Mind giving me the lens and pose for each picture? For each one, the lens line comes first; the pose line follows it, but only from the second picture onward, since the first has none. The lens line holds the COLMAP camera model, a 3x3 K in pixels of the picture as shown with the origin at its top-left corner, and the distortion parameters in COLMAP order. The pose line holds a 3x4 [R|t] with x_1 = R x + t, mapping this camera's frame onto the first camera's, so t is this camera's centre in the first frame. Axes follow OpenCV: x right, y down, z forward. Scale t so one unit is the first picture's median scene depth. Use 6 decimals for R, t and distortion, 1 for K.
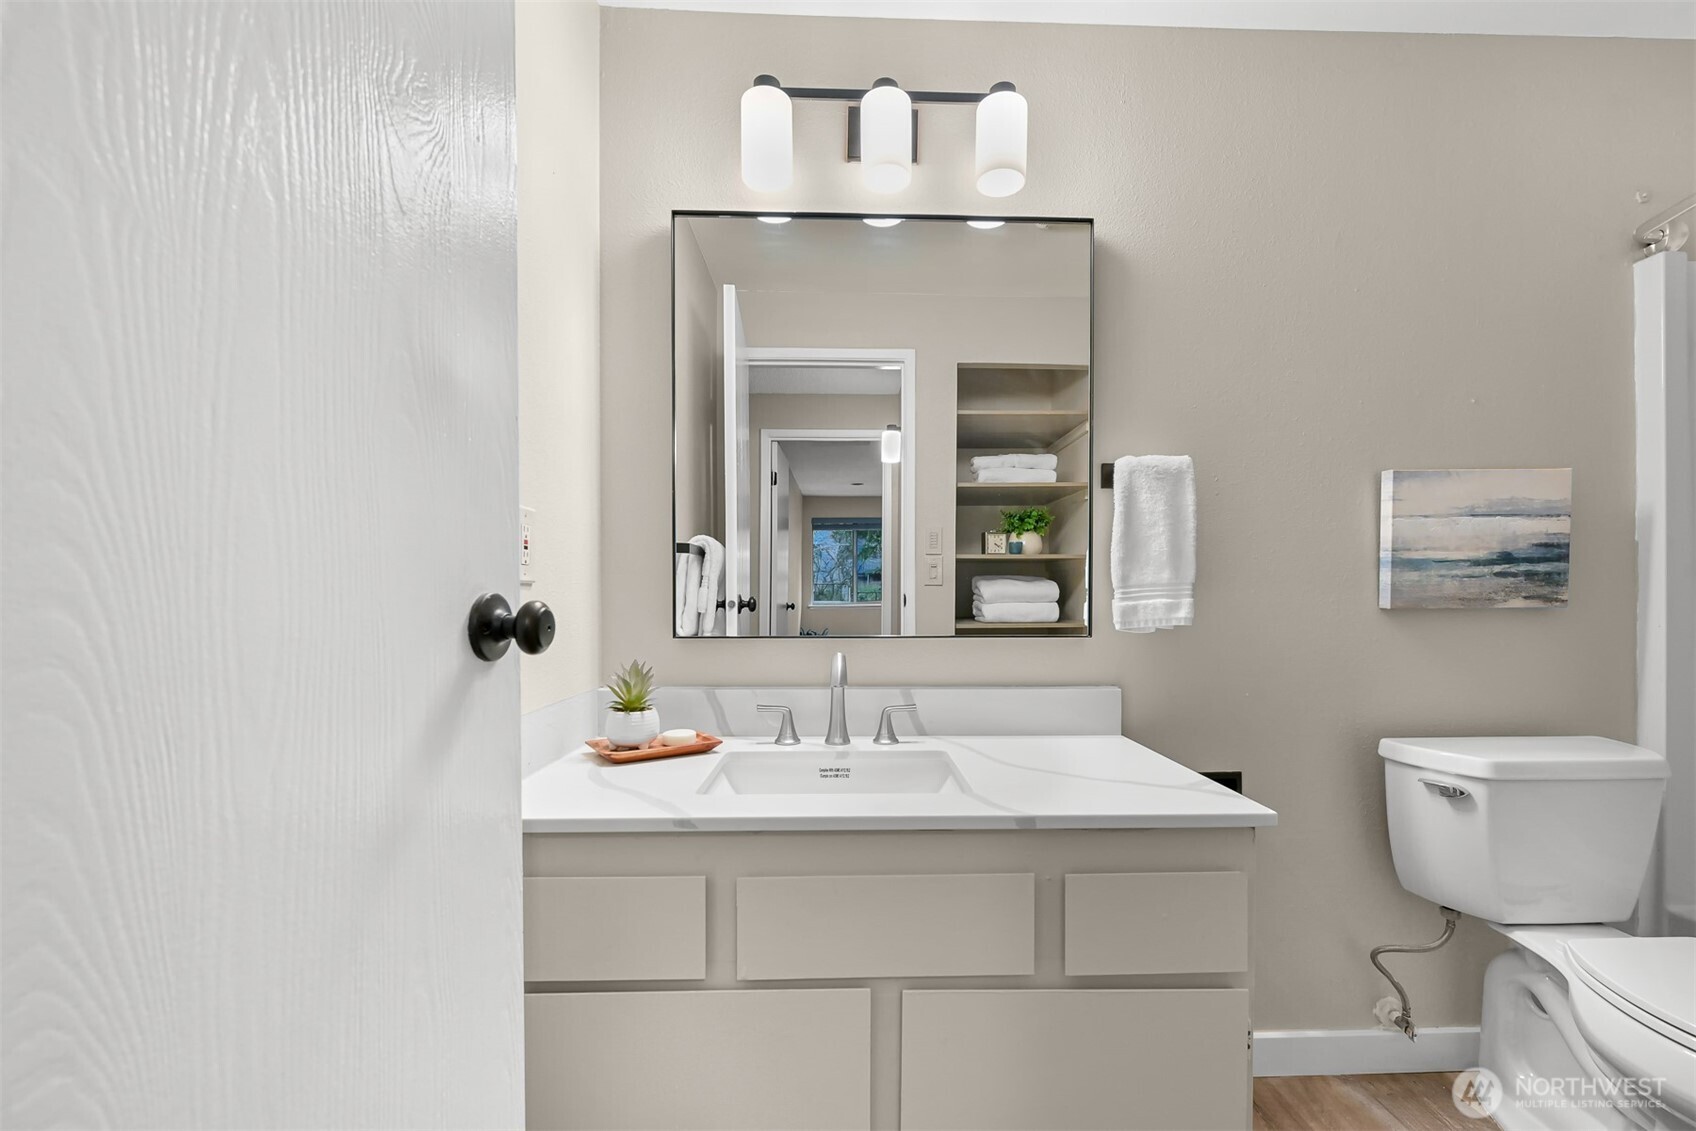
lens RADIAL K [[680.0, 0, 859.1], [0, 680.0, 570.7], [0, 0, 1]] dist [0.000205, 0.000439]
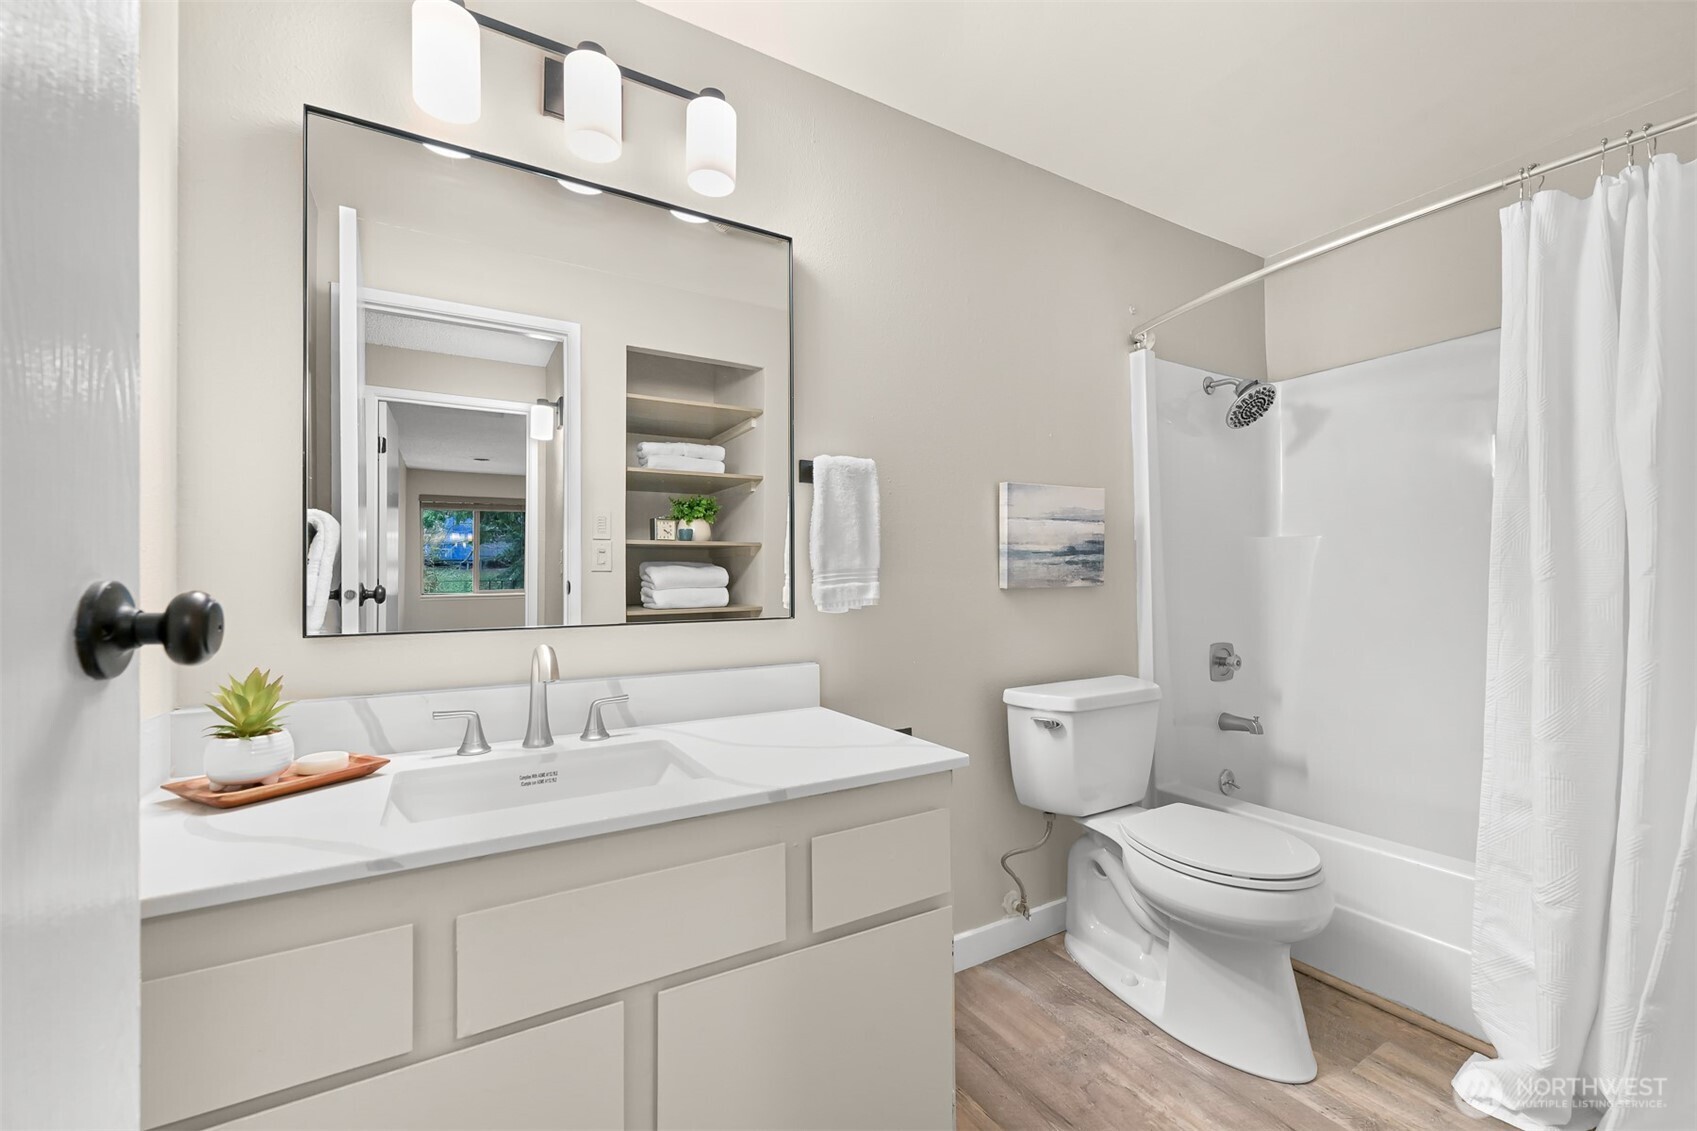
lens RADIAL K [[667.3, 0, 844.1], [0, 667.3, 540.3], [0, 0, 1]] dist [0.006758, -0.006402]
pose [[0.881727, 0.020959, 0.471295, -0.098924], [-0.008849, 0.999572, -0.027896, 0.002021], [-0.471678, 0.020426, 0.881534, 0.019812]]
